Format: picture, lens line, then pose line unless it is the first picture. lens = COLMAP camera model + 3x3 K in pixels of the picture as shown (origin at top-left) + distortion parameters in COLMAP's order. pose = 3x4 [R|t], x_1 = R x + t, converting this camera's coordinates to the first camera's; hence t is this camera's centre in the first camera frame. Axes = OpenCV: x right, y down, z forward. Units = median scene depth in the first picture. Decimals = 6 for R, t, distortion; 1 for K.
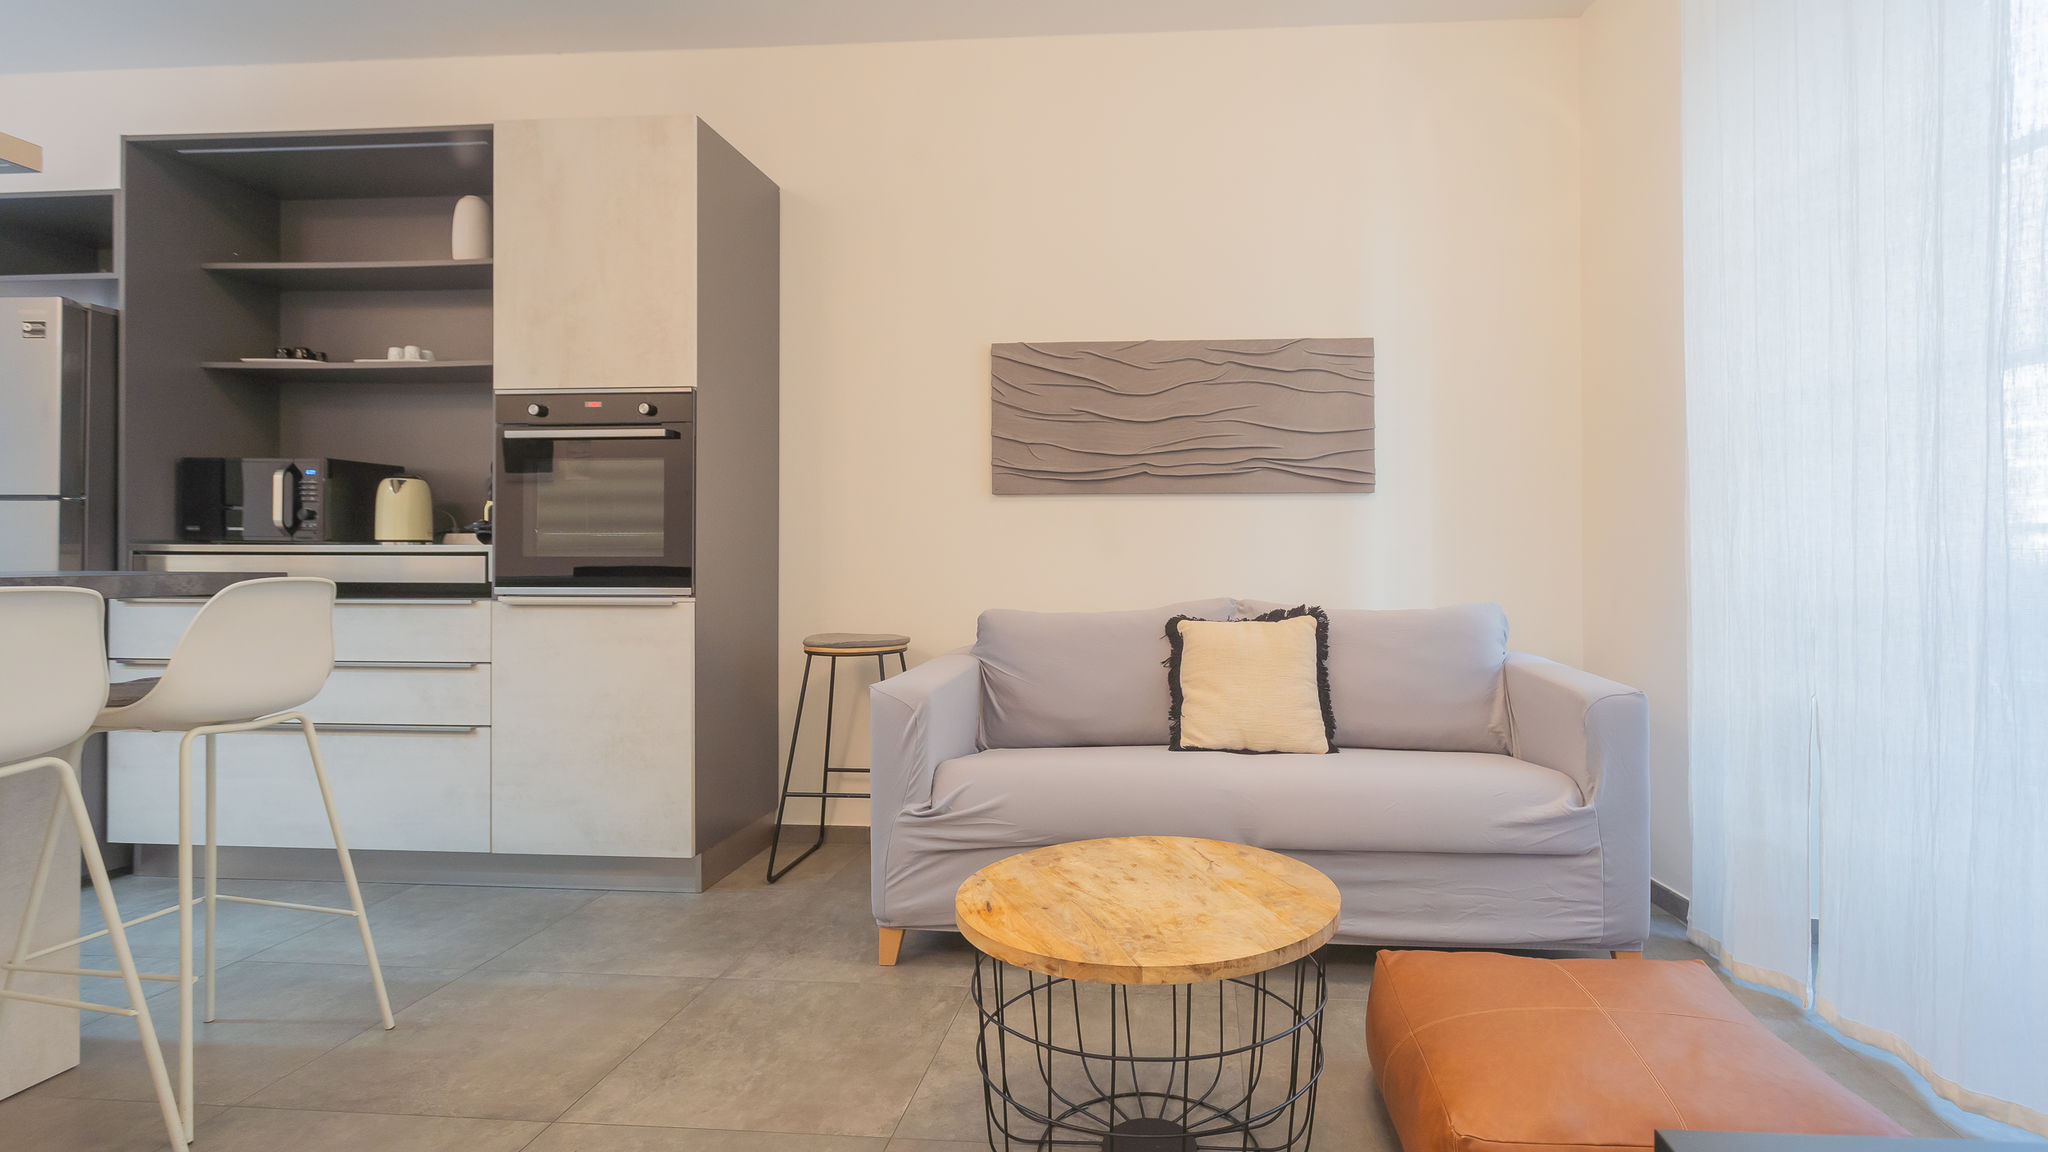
lens RADIAL K [[1017.6, 0, 1109.5], [0, 1017.6, 553.5], [0, 0, 1]] dist [0.001213, 0.000217]
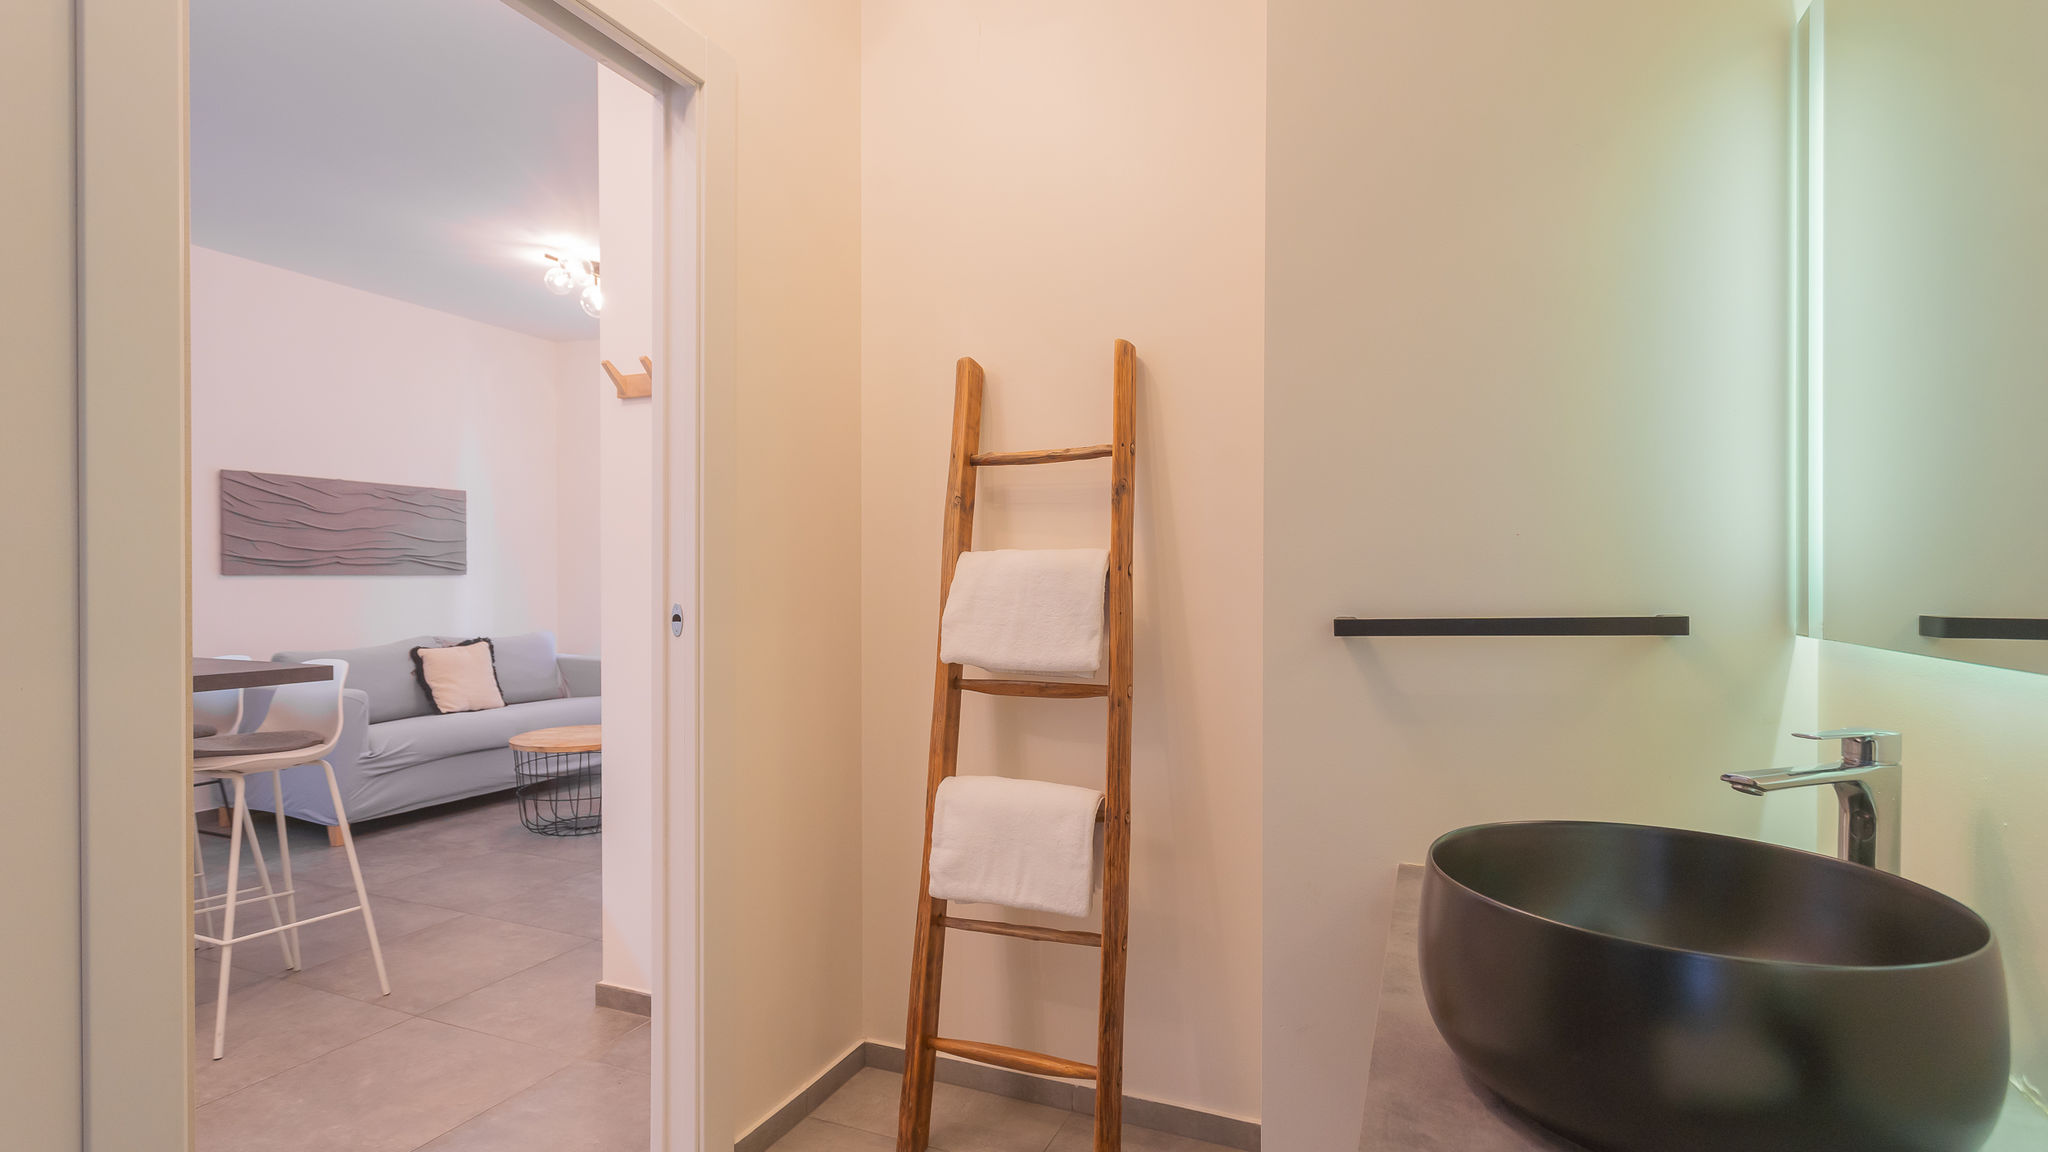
lens RADIAL K [[980.4, 0, 1059.3], [0, 980.4, 586.5], [0, 0, 1]] dist [-0.000105, -0.000387]
pose [[0.299455, -0.011413, 0.954042, -1.118857], [-0.004055, 0.999904, 0.013235, -0.066602], [-0.954102, -0.007831, 0.299380, -0.561534]]
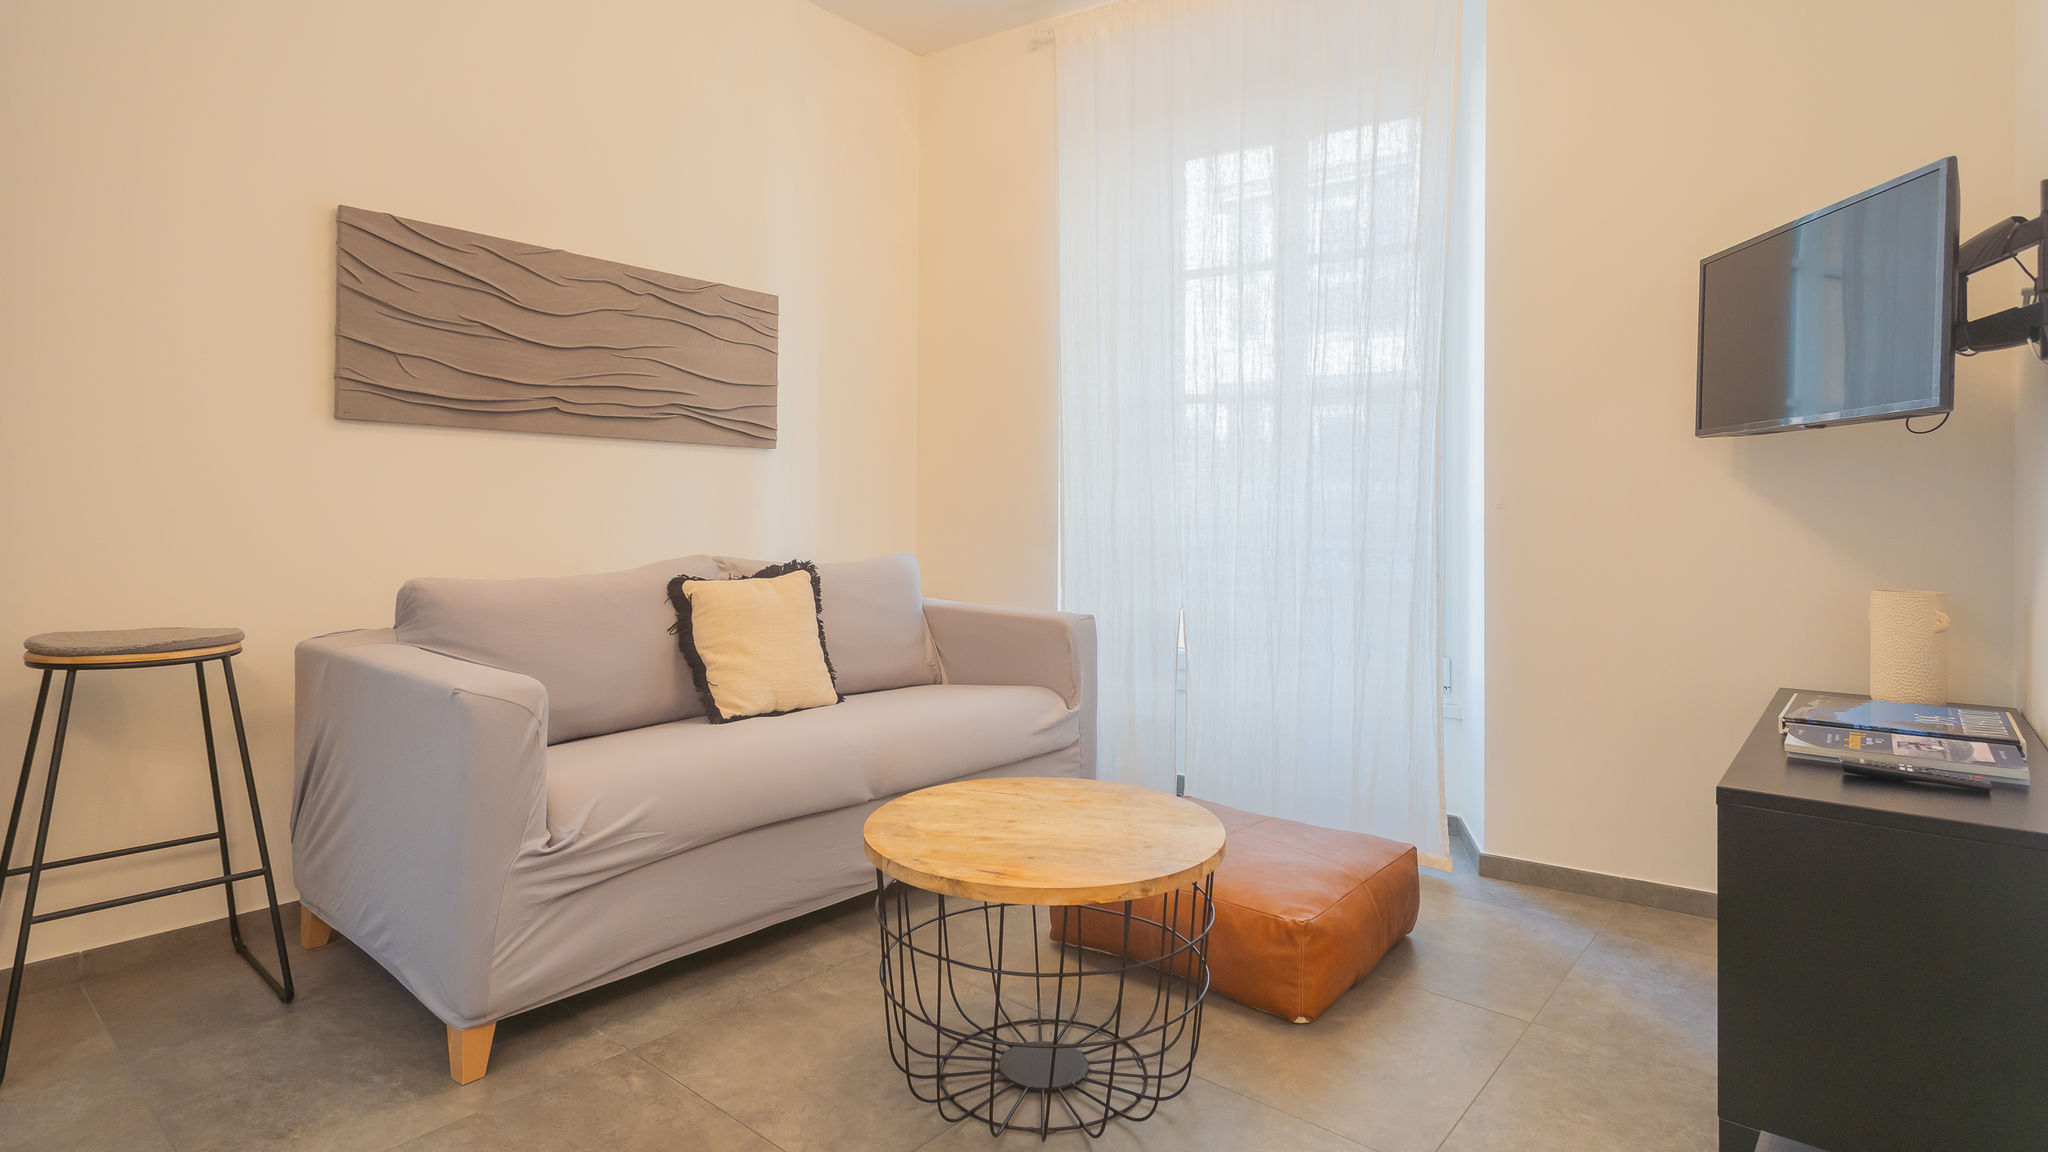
lens RADIAL K [[1045.1, 0, 1023.8], [0, 1045.1, 502.5], [0, 0, 1]] dist [0.004314, 0.001126]
pose [[0.582569, 0.017515, 0.812592, -0.441404], [-0.010596, 0.999846, -0.013955, 0.005676], [-0.812712, -0.000480, 0.582665, 0.194404]]
